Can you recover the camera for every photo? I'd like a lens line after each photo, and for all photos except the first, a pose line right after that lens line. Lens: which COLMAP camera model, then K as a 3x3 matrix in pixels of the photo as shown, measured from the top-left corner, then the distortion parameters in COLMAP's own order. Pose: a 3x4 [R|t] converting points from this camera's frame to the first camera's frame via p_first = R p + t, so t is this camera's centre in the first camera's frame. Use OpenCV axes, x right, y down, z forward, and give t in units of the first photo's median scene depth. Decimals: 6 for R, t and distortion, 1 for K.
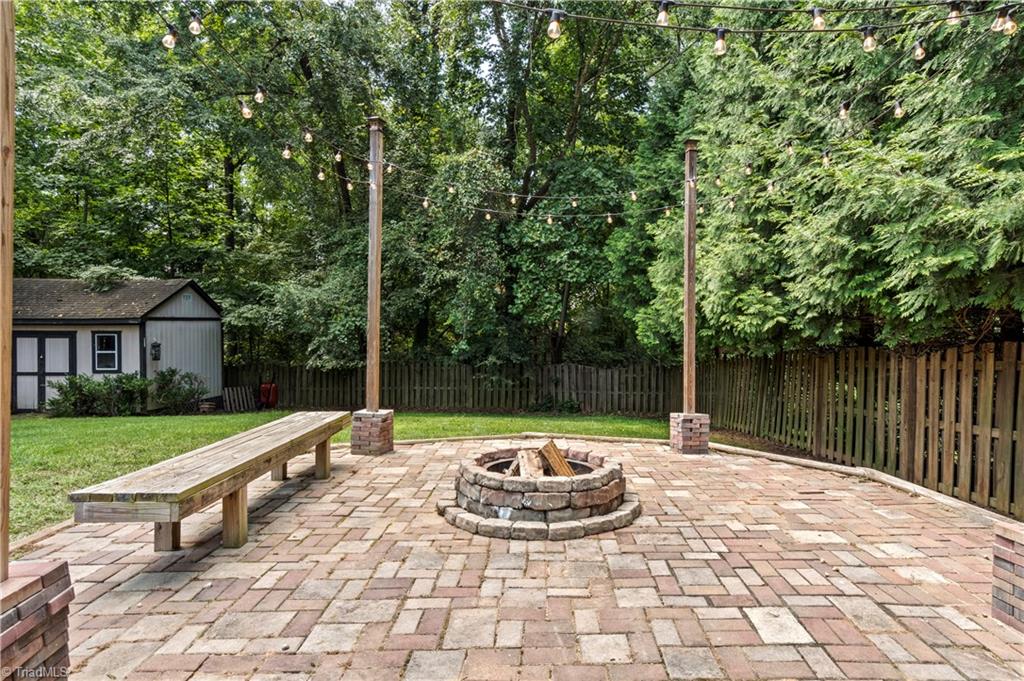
lens RADIAL K [[544.2, 0, 545.9], [0, 544.2, 348.3], [0, 0, 1]] dist [0.002064, 0.000935]
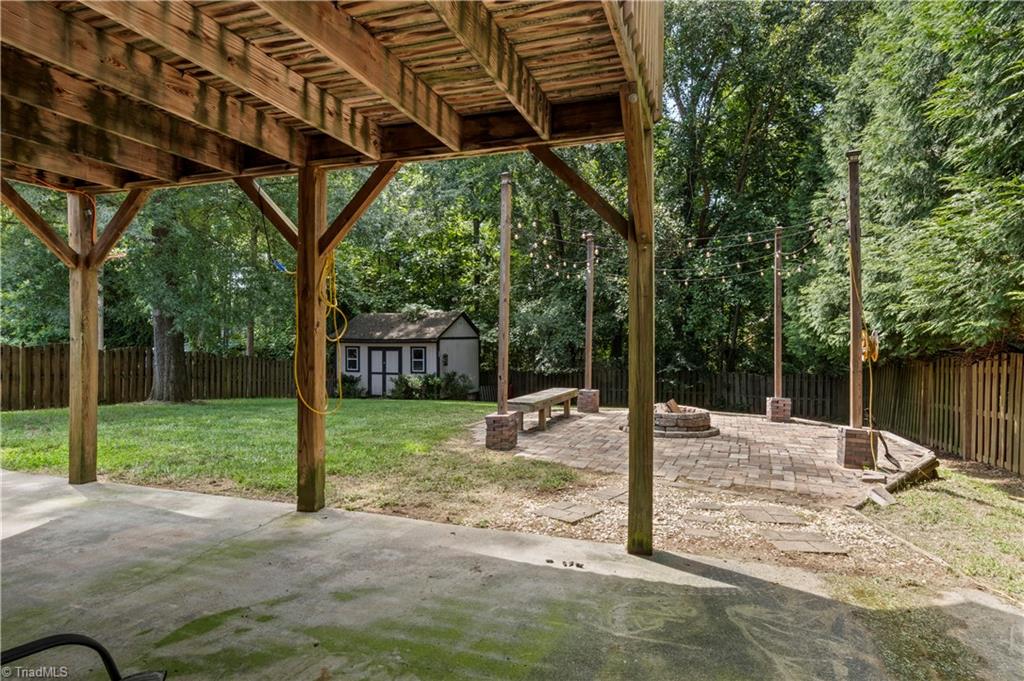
lens RADIAL K [[544.2, 0, 545.9], [0, 544.2, 348.3], [0, 0, 1]] dist [0.002064, 0.000935]
pose [[0.936744, -0.003375, -0.349998, 0.083588], [-0.004341, 0.999765, -0.021259, 0.005038], [0.349987, 0.021433, 0.936509, -0.335495]]
